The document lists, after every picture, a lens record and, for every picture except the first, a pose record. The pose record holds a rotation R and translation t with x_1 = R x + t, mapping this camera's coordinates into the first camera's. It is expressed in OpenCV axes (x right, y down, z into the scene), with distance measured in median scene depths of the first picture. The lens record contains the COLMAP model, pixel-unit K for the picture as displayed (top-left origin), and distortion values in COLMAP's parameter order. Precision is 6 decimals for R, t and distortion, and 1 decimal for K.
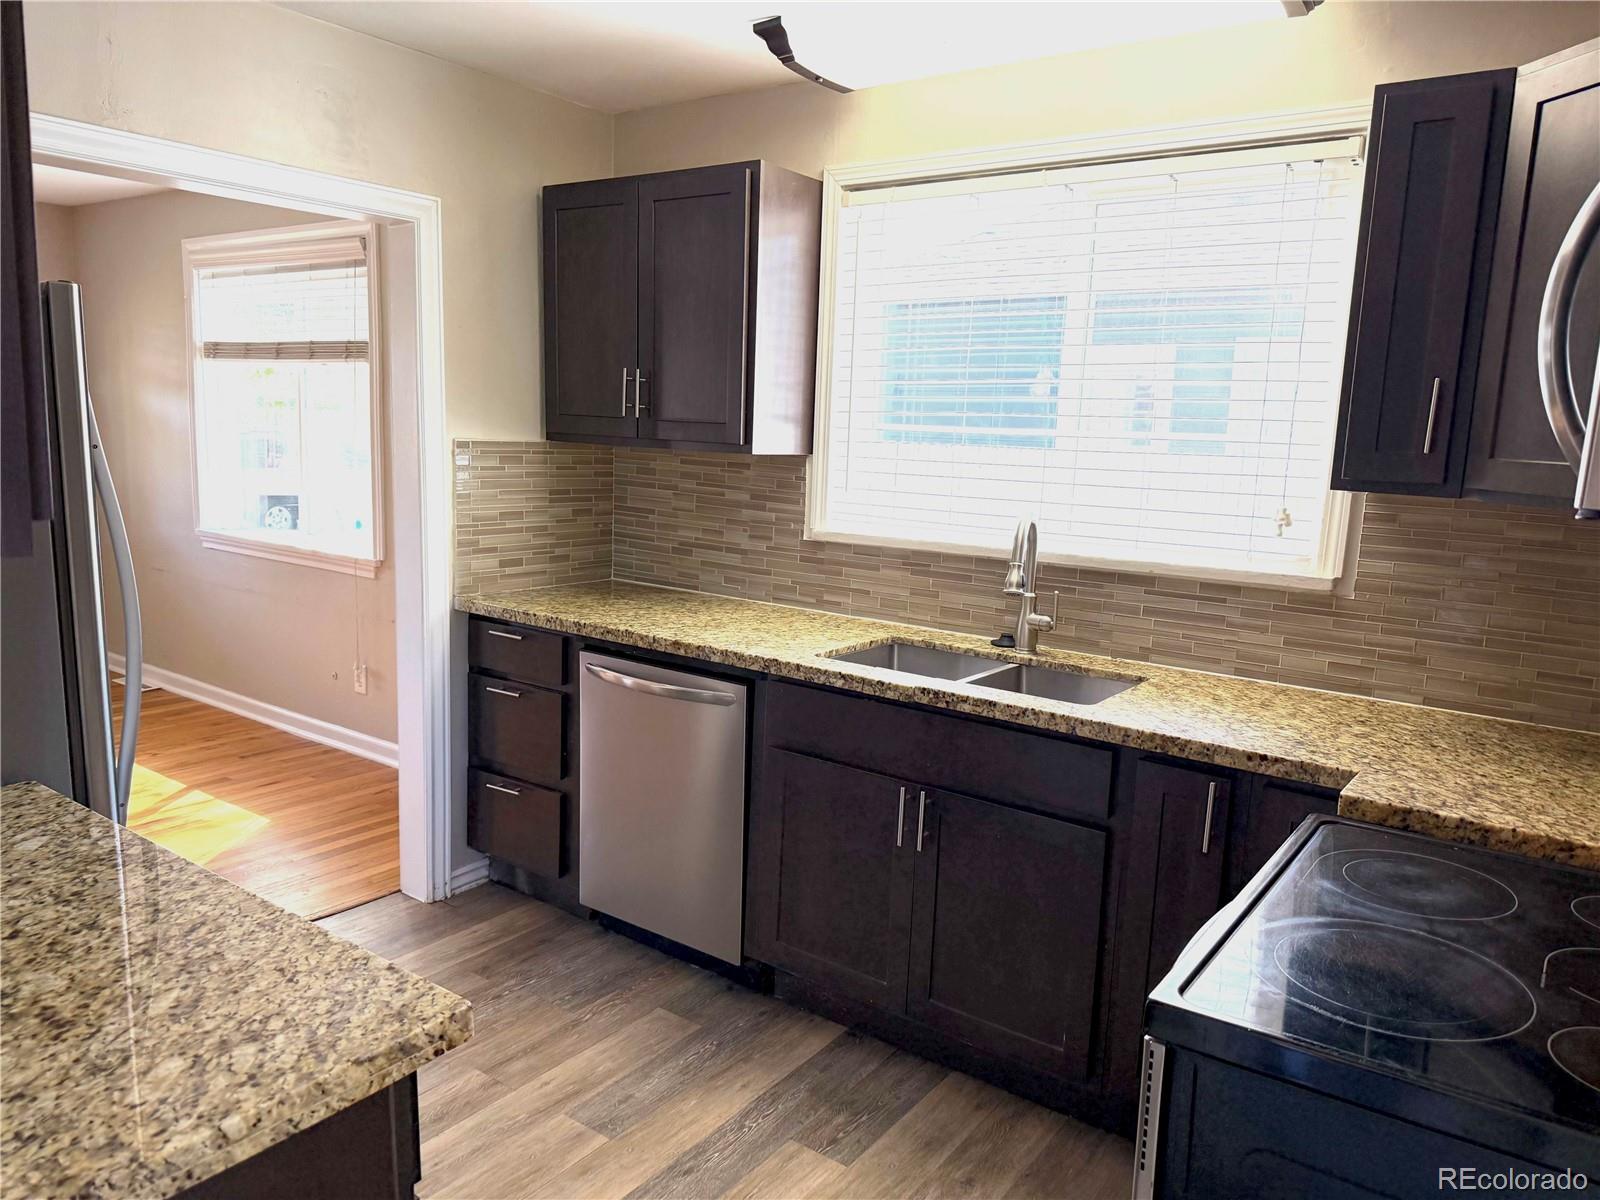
lens RADIAL K [[1139.5, 0, 800.6], [0, 1139.5, 602.7], [0, 0, 1]] dist [0.003795, 0.000113]
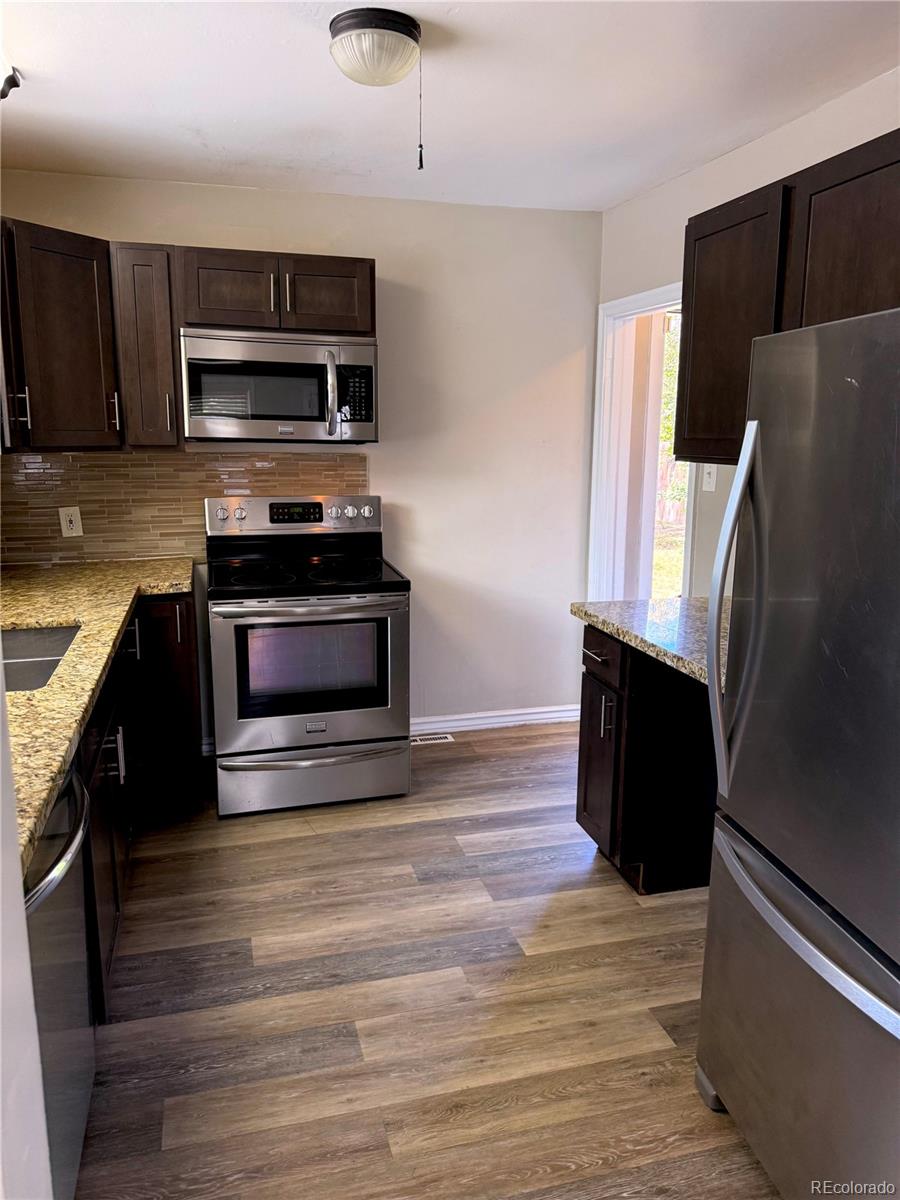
lens RADIAL K [[854.6, 0, 449.5], [0, 854.6, 597.6], [0, 0, 1]] dist [0.003795, 0.000113]
pose [[-0.783763, -0.168354, 0.597806, -0.693223], [0.061523, 0.936777, 0.344476, -0.257783], [-0.618005, 0.306767, -0.723854, 1.405801]]
